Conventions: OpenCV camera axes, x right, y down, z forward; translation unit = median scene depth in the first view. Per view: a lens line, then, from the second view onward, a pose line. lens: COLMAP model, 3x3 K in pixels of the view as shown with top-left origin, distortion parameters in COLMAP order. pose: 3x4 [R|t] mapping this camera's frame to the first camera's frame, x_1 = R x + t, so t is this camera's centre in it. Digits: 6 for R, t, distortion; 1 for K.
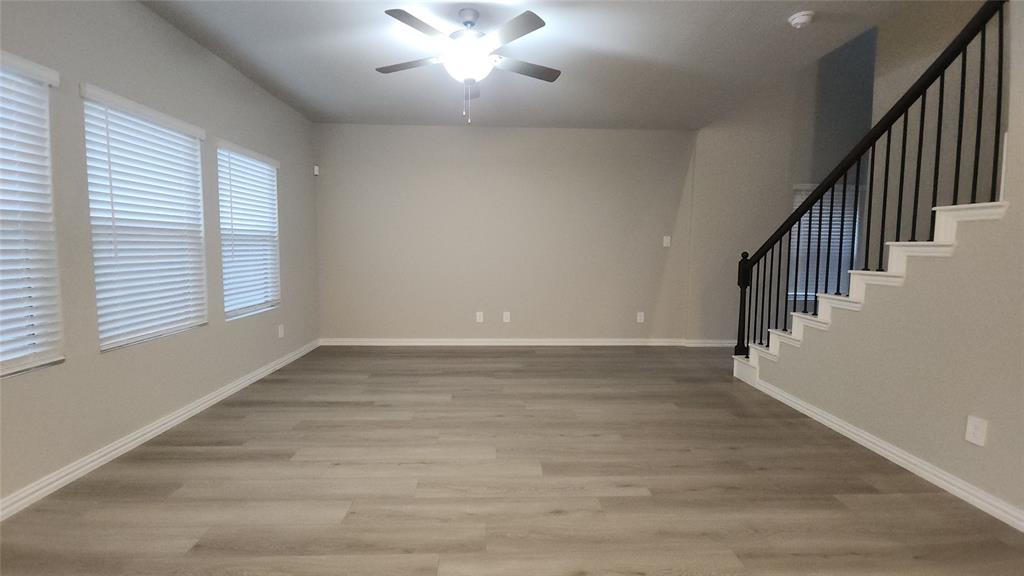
lens RADIAL K [[415.6, 0, 508.3], [0, 415.6, 278.9], [0, 0, 1]] dist [0.008795, -0.000395]
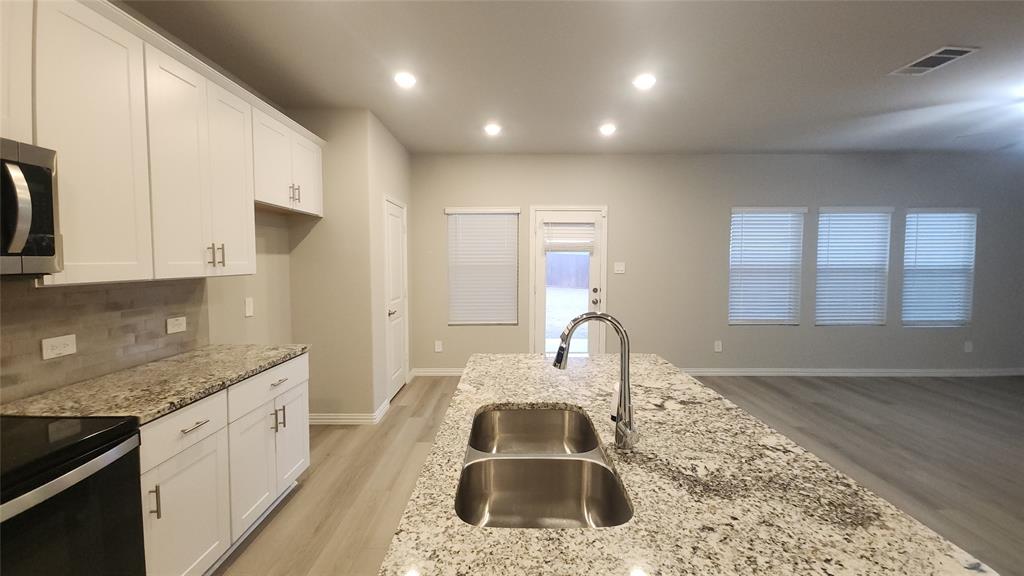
lens RADIAL K [[415.6, 0, 511.2], [0, 415.6, 282.8], [0, 0, 1]] dist [0.008795, -0.000395]
pose [[-0.034144, 0.040596, -0.998592, 1.160907], [-0.079107, 0.995930, 0.043193, -0.013343], [0.996281, 0.080470, -0.030794, -0.500435]]
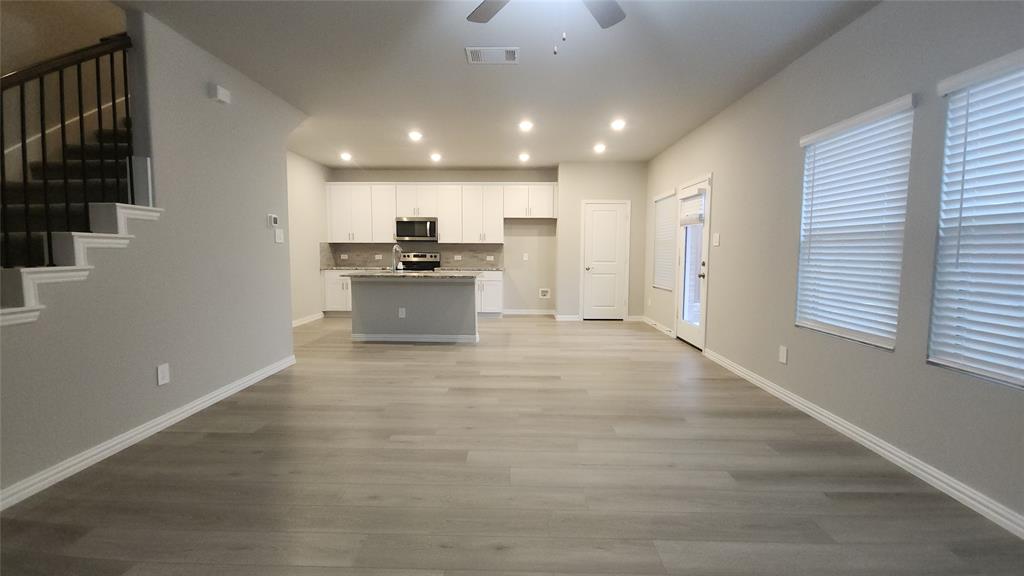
lens RADIAL K [[415.6, 0, 506.4], [0, 415.6, 283.2], [0, 0, 1]] dist [0.008795, -0.000395]
pose [[-0.997708, -0.021152, 0.064282, -0.071346], [-0.010637, 0.987104, 0.159724, -0.132055], [-0.066832, 0.158674, -0.985067, 1.811174]]
